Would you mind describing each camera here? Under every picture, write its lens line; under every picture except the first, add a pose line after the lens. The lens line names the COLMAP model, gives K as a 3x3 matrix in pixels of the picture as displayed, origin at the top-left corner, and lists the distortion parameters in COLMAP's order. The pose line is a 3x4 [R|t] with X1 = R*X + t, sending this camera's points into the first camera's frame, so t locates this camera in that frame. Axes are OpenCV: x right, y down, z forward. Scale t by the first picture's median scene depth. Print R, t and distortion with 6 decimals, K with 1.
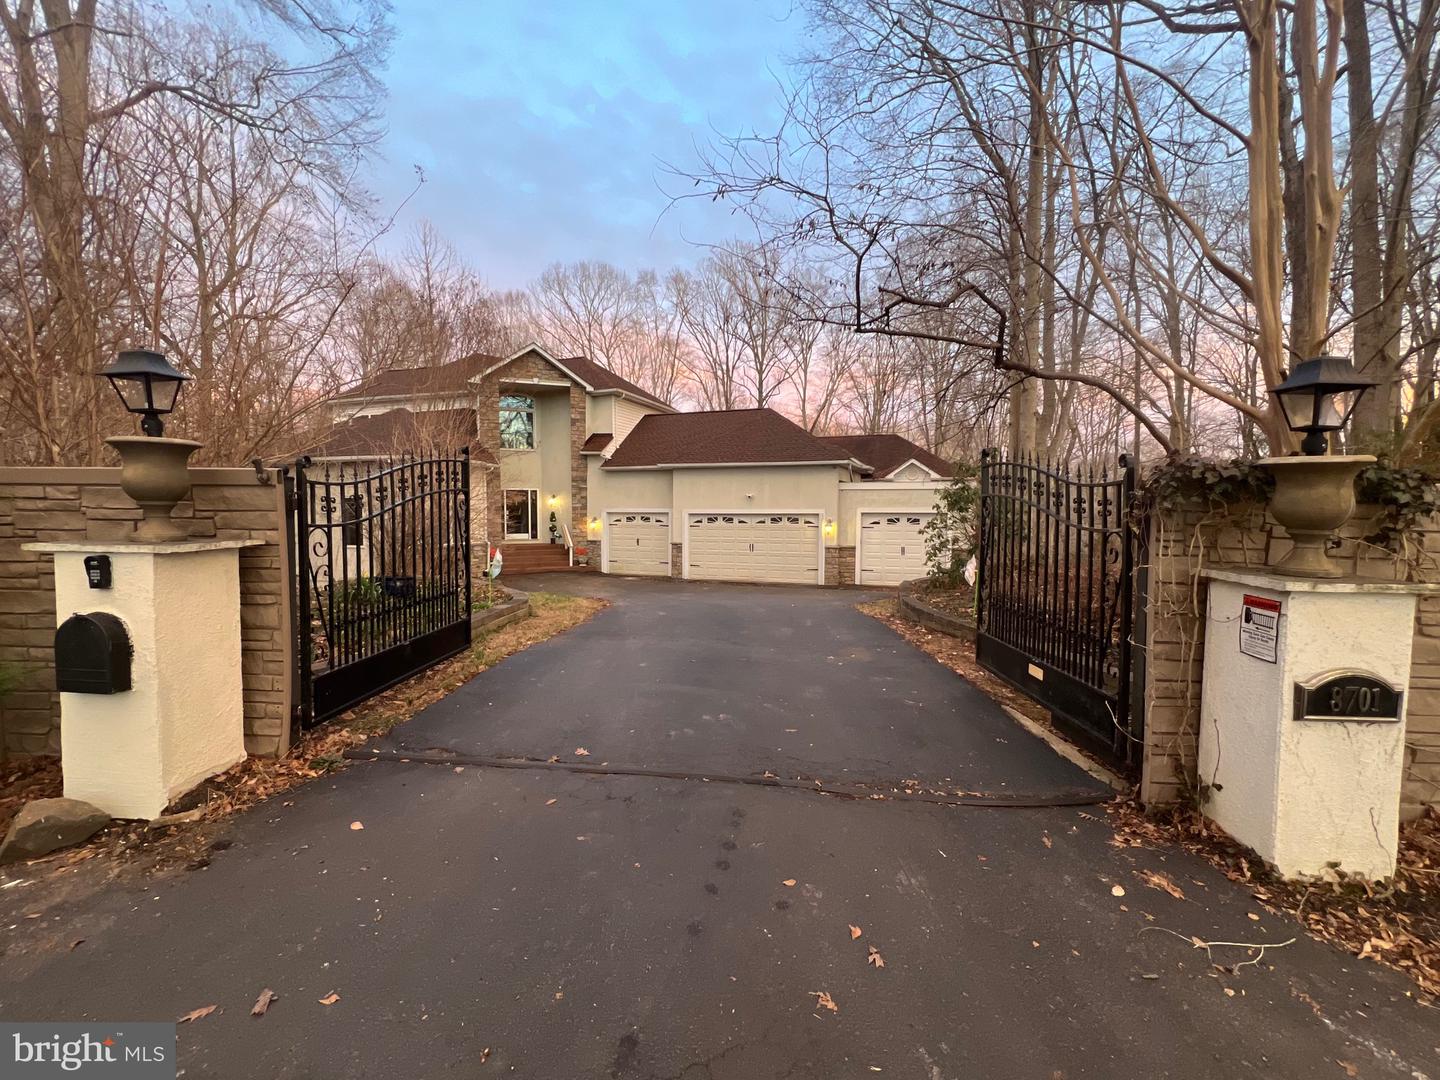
lens RADIAL K [[617.5, 0, 720.0], [0, 617.5, 540.0], [0, 0, 1]] dist [0.000041, -0.000341]
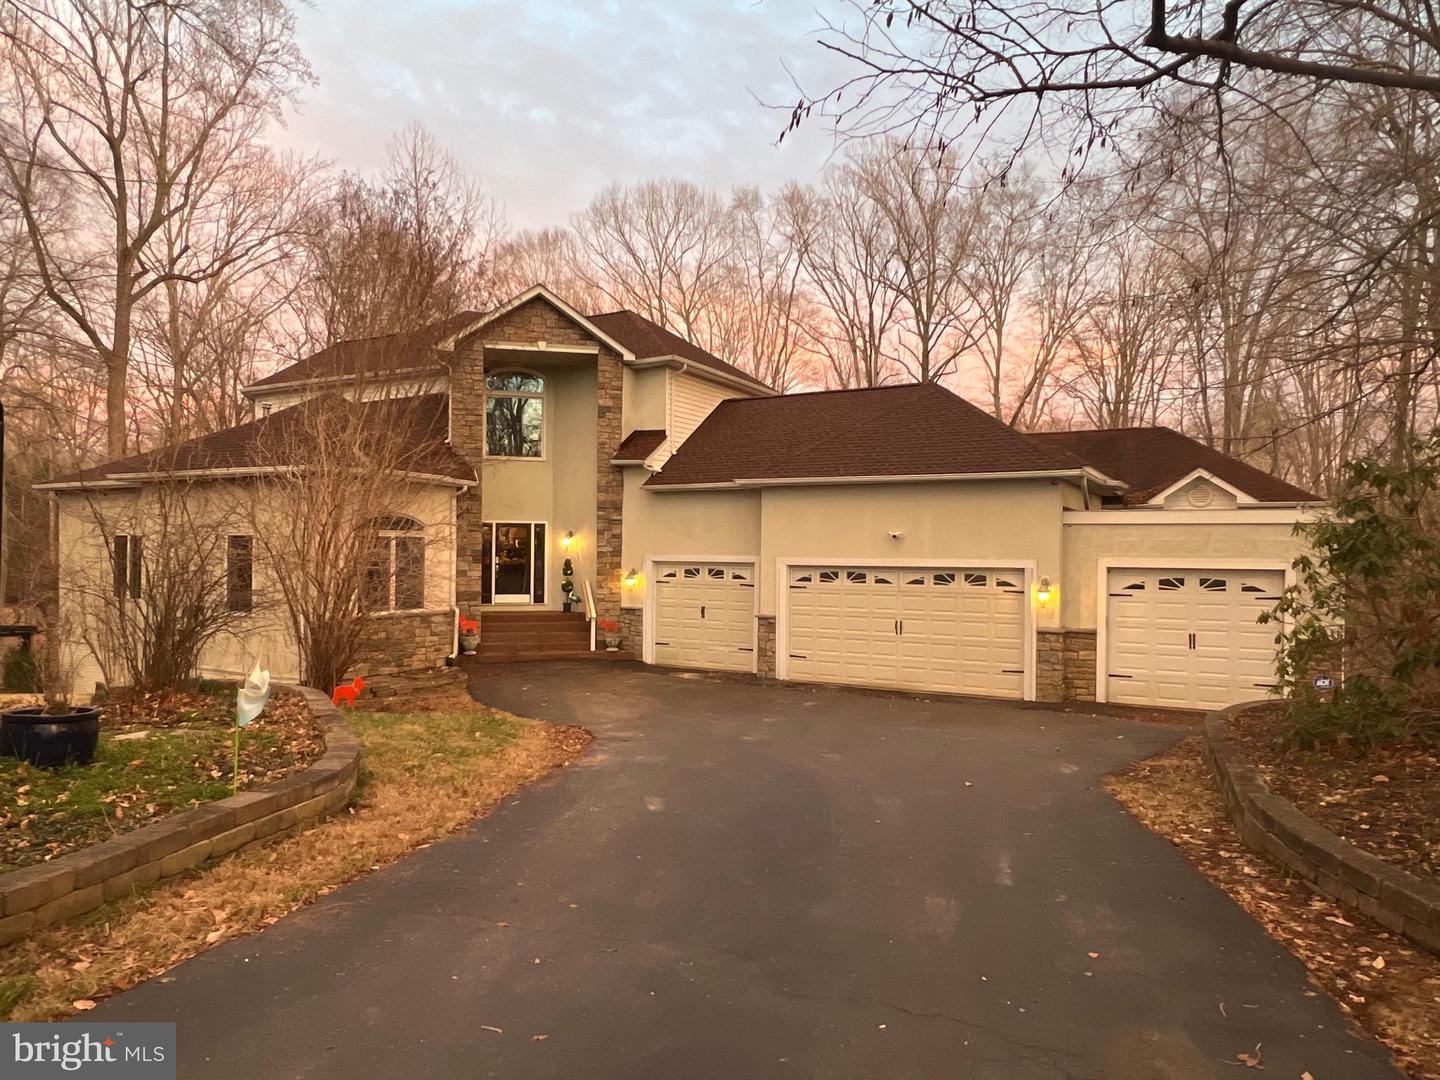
lens RADIAL K [[920.5, 0, 716.0], [0, 920.5, 543.0], [0, 0, 1]] dist [-0.000386, -0.000543]
pose [[0.986834, 0.005938, -0.161629, 0.023329], [-0.015699, 0.998124, -0.059185, -0.012586], [0.160975, 0.060943, 0.985075, 0.158188]]
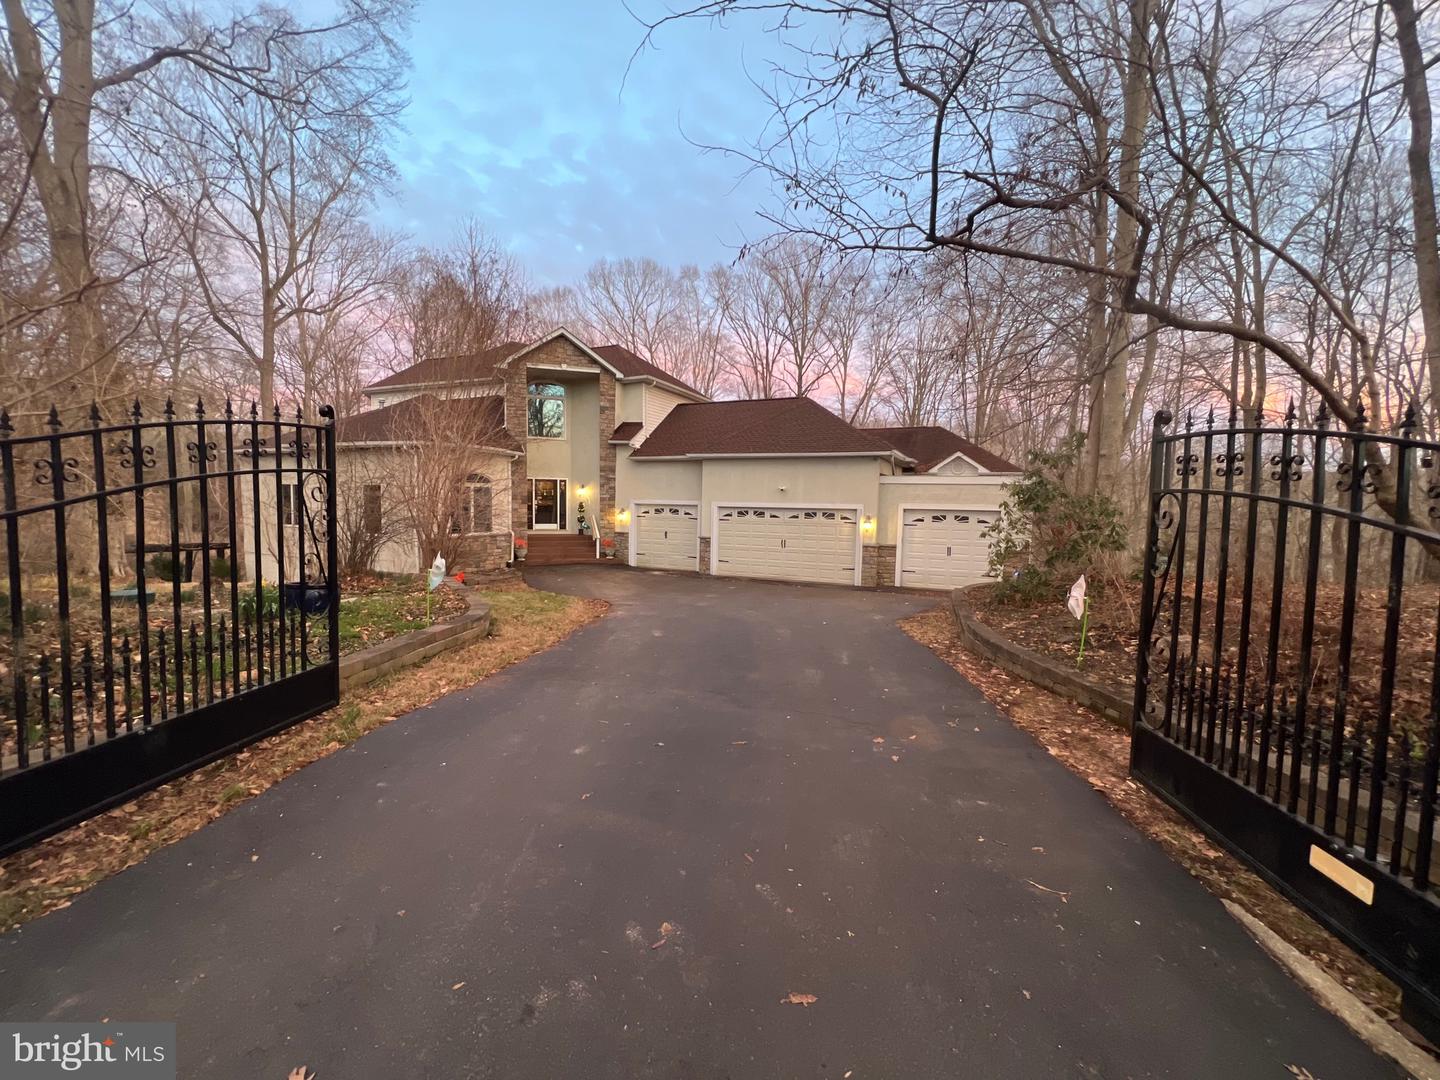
lens RADIAL K [[580.4, 0, 720.0], [0, 580.4, 540.0], [0, 0, 1]] dist [-0.000478, -0.000168]
pose [[0.997472, 0.020890, -0.067923, 0.015293], [-0.019727, 0.999648, 0.017740, -0.007637], [0.068269, -0.016355, 0.997533, 0.115556]]
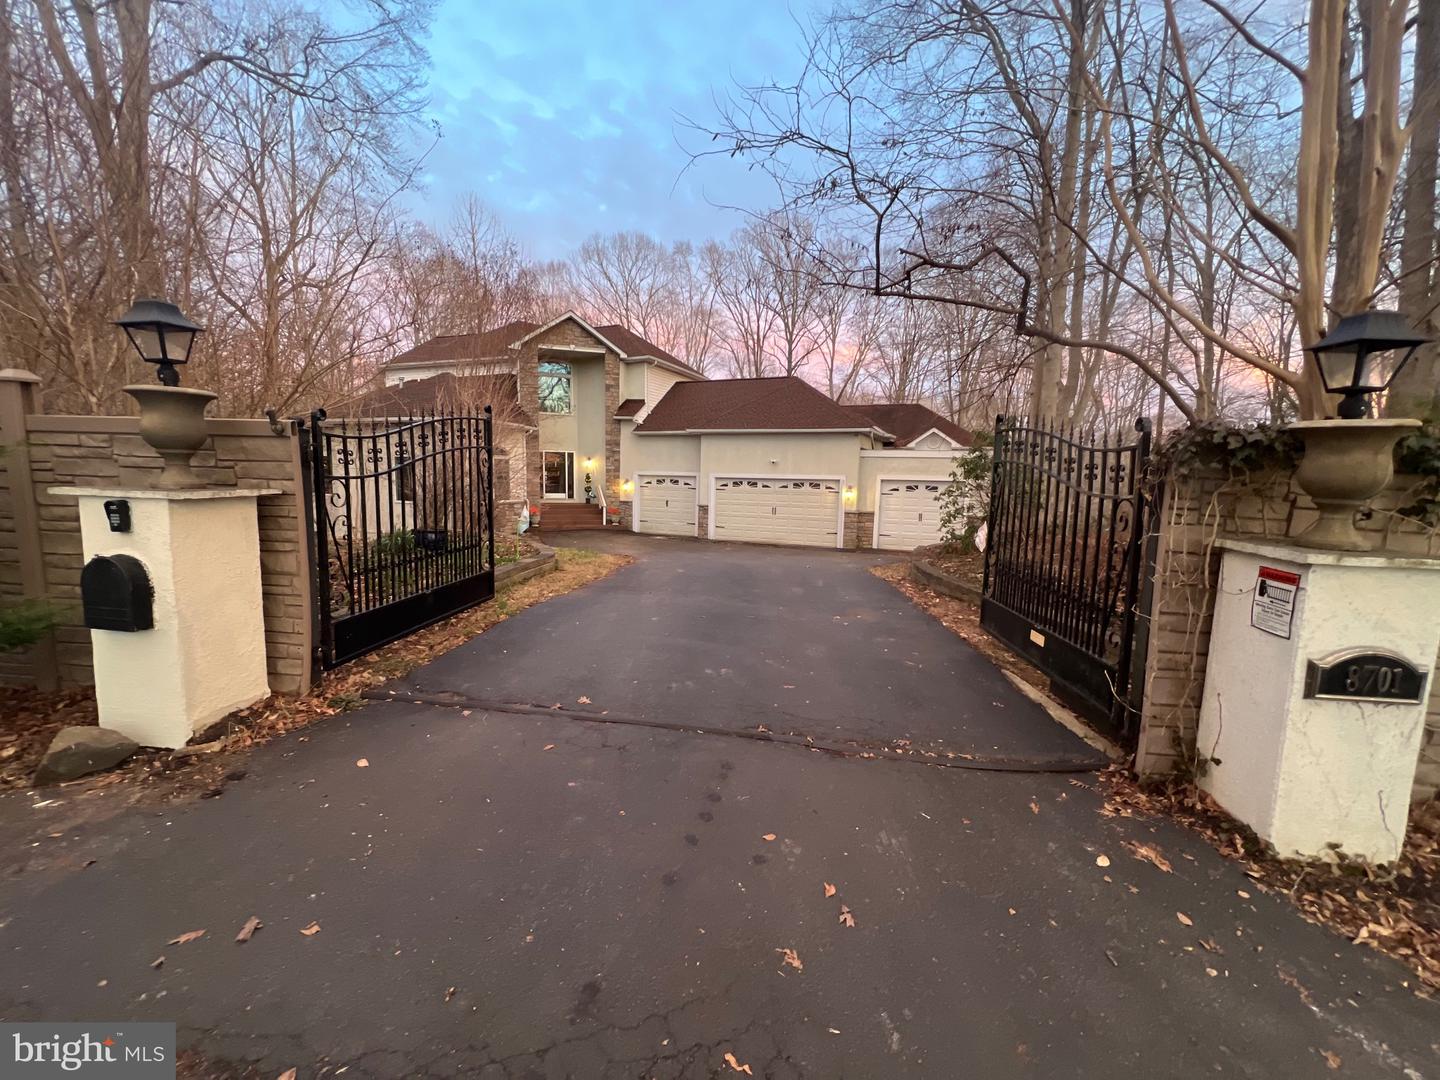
lens RADIAL K [[580.4, 0, 720.0], [0, 580.4, 540.0], [0, 0, 1]] dist [-0.000478, -0.000168]
pose [[0.998554, 0.024129, -0.048036, 0.008214], [-0.021070, 0.997779, 0.063189, 0.001239], [0.049454, -0.062086, 0.996845, 0.009664]]
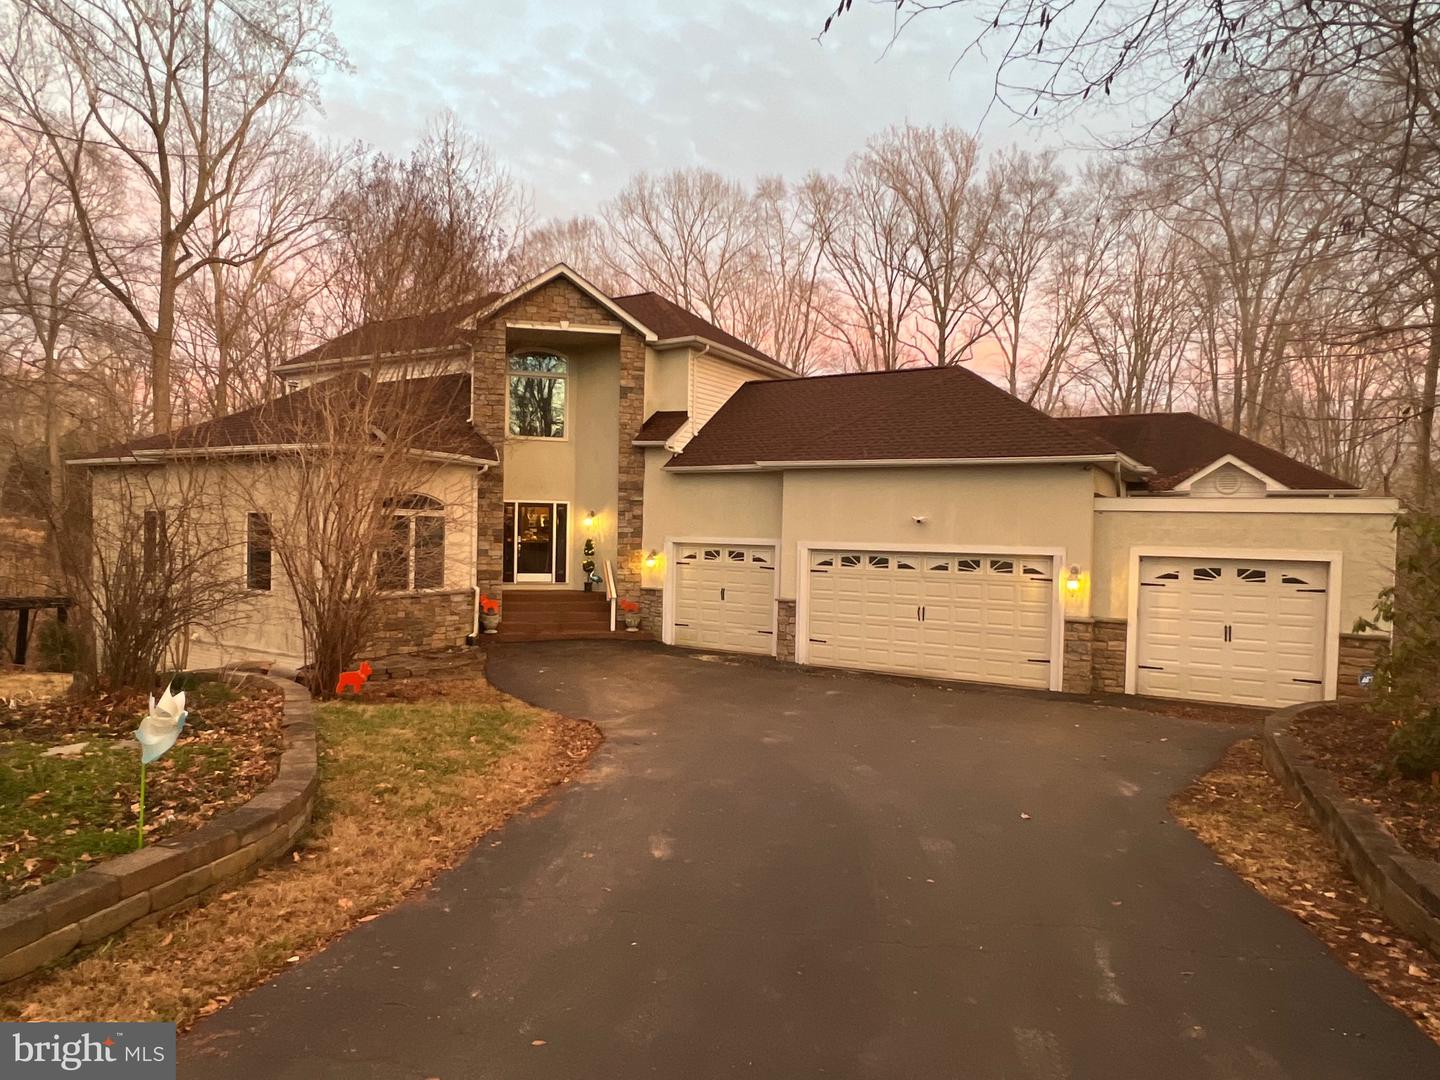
lens RADIAL K [[865.9, 0, 720.0], [0, 865.9, 540.0], [0, 0, 1]] dist [-0.001118, -0.001014]
pose [[0.983458, 0.020451, -0.179977, 0.012994], [-0.027495, 0.998947, -0.036731, -0.020824], [0.179036, 0.041072, 0.982985, 0.219356]]
